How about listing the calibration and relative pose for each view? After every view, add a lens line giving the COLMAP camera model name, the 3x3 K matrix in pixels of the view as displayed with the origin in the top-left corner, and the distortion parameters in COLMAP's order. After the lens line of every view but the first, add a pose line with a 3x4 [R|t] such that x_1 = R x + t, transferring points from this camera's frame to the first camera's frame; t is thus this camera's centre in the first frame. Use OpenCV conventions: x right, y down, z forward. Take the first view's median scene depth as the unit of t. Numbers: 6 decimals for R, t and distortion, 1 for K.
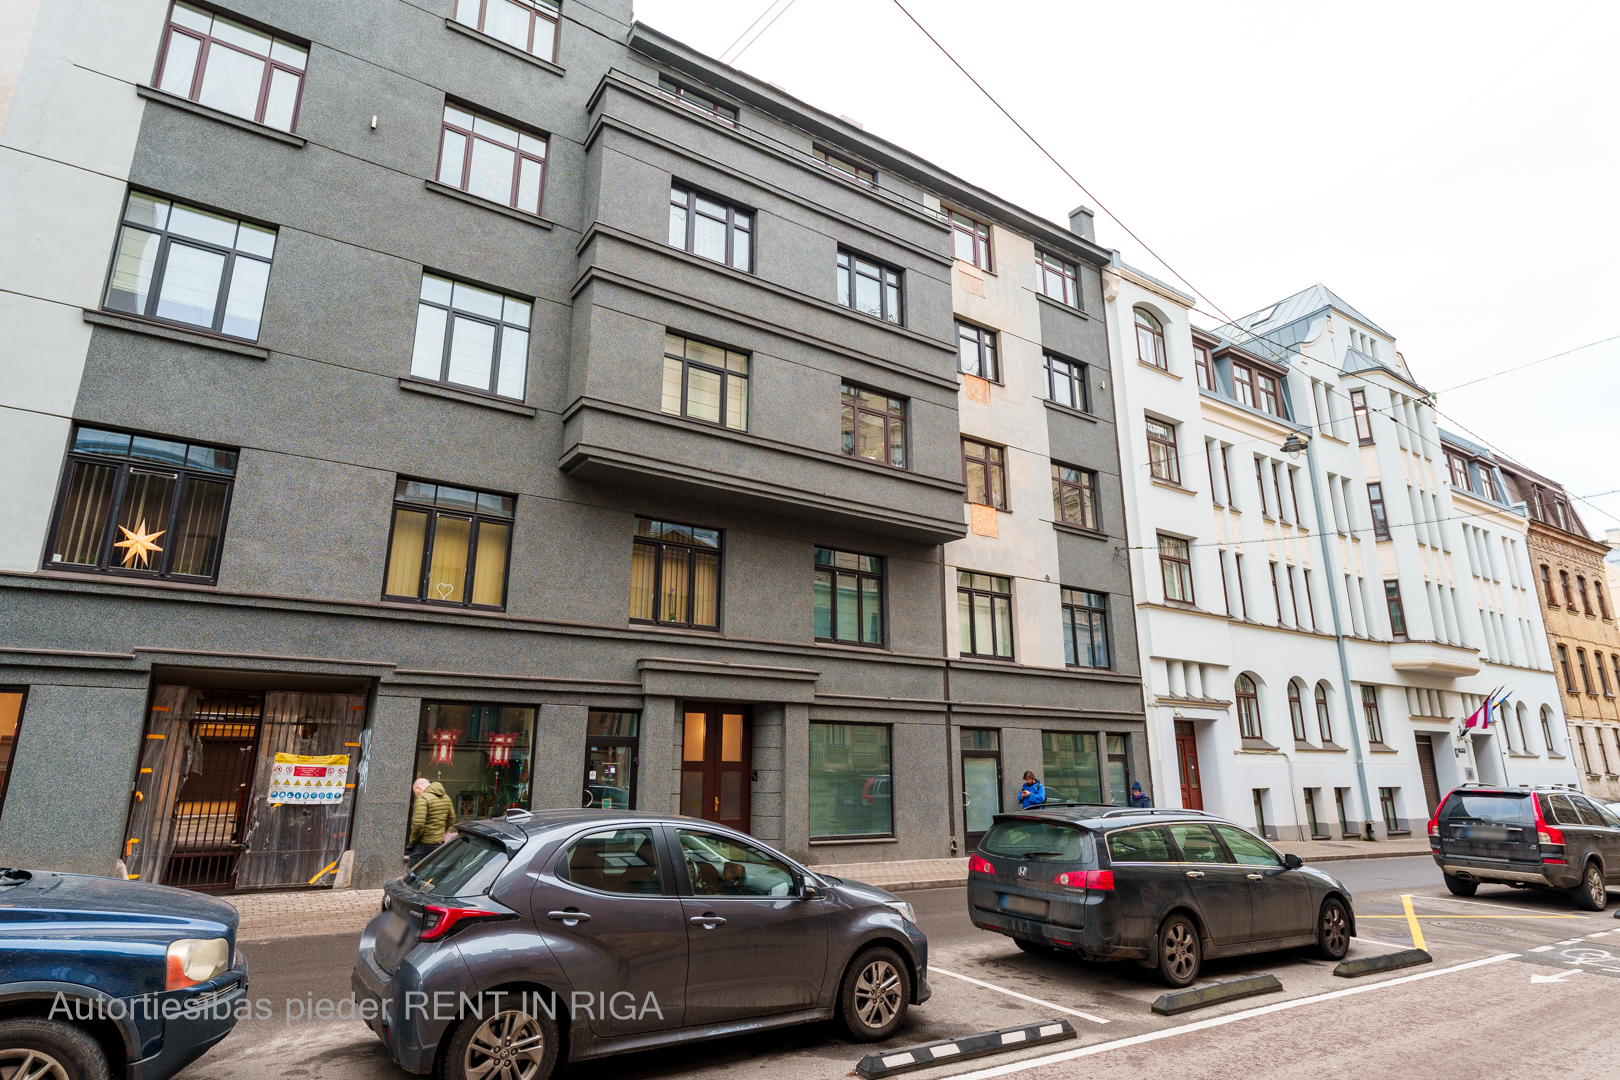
lens RADIAL K [[858.6, 0, 810.0], [0, 858.6, 540.0], [0, 0, 1]] dist [0.000145, 0.000196]
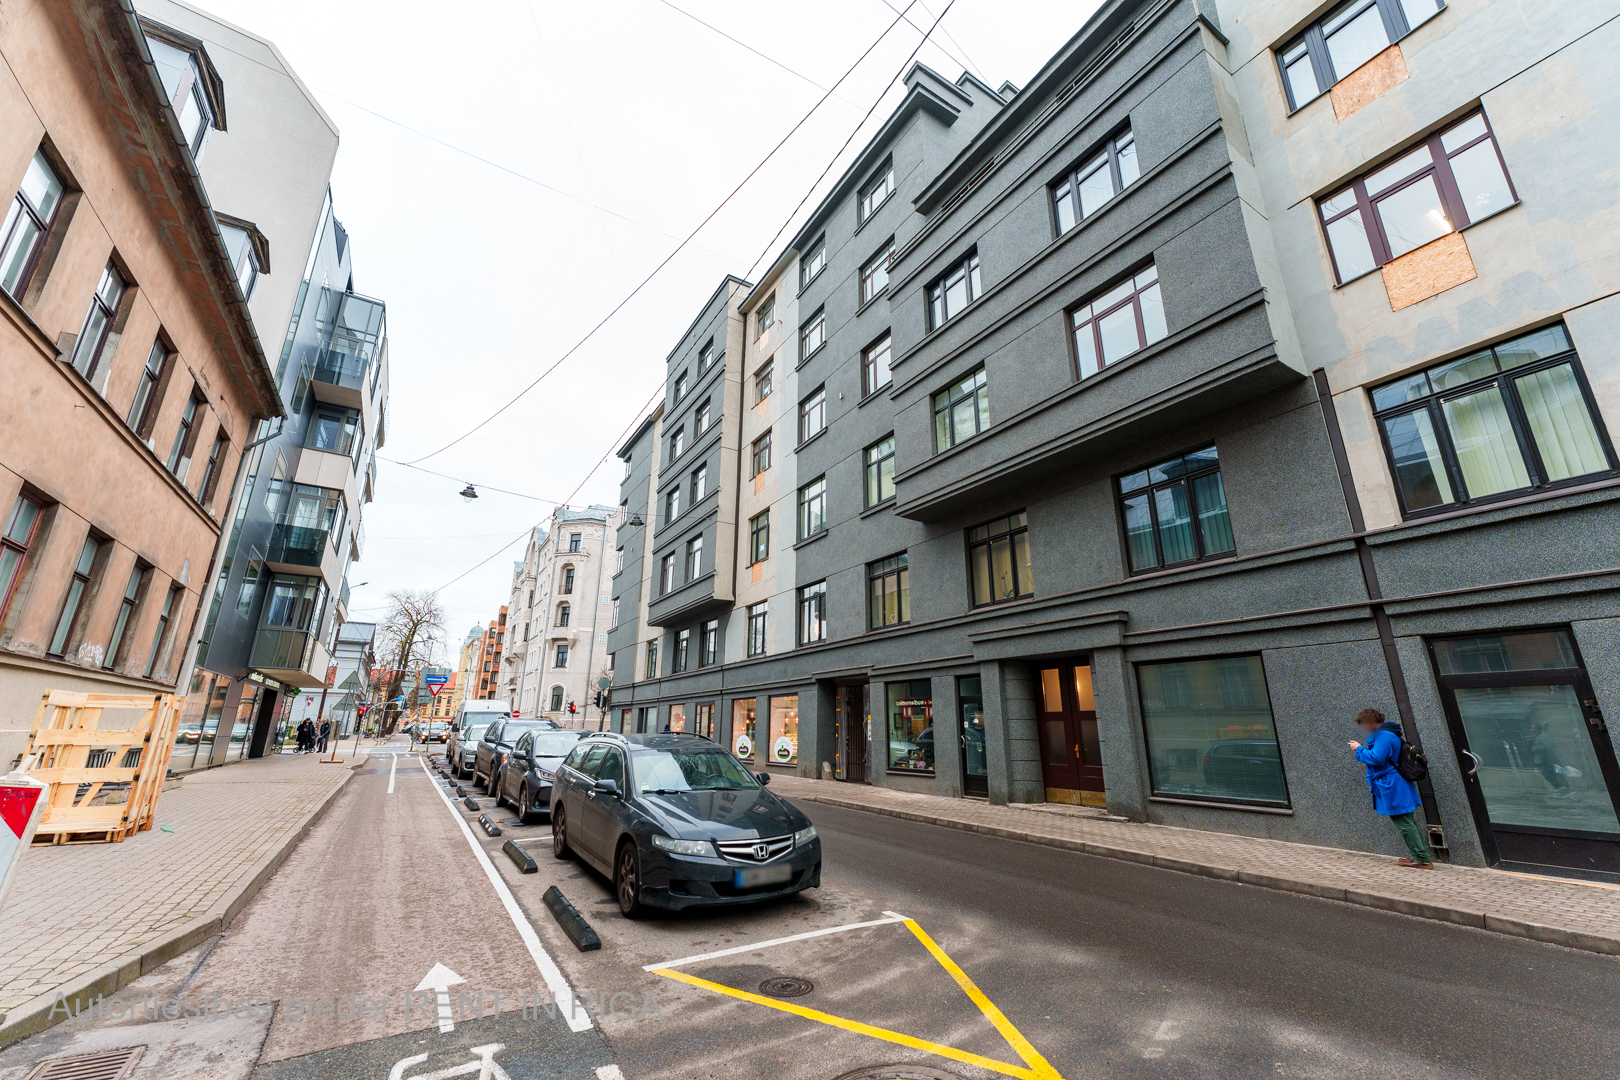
lens RADIAL K [[644.3, 0, 807.8], [0, 644.3, 544.1], [0, 0, 1]] dist [0.001201, 0.000282]
pose [[-0.025920, -0.287955, -0.957293, 0.706614], [0.249136, 0.925538, -0.285149, 0.203330], [0.968122, -0.245887, 0.047750, 0.665487]]
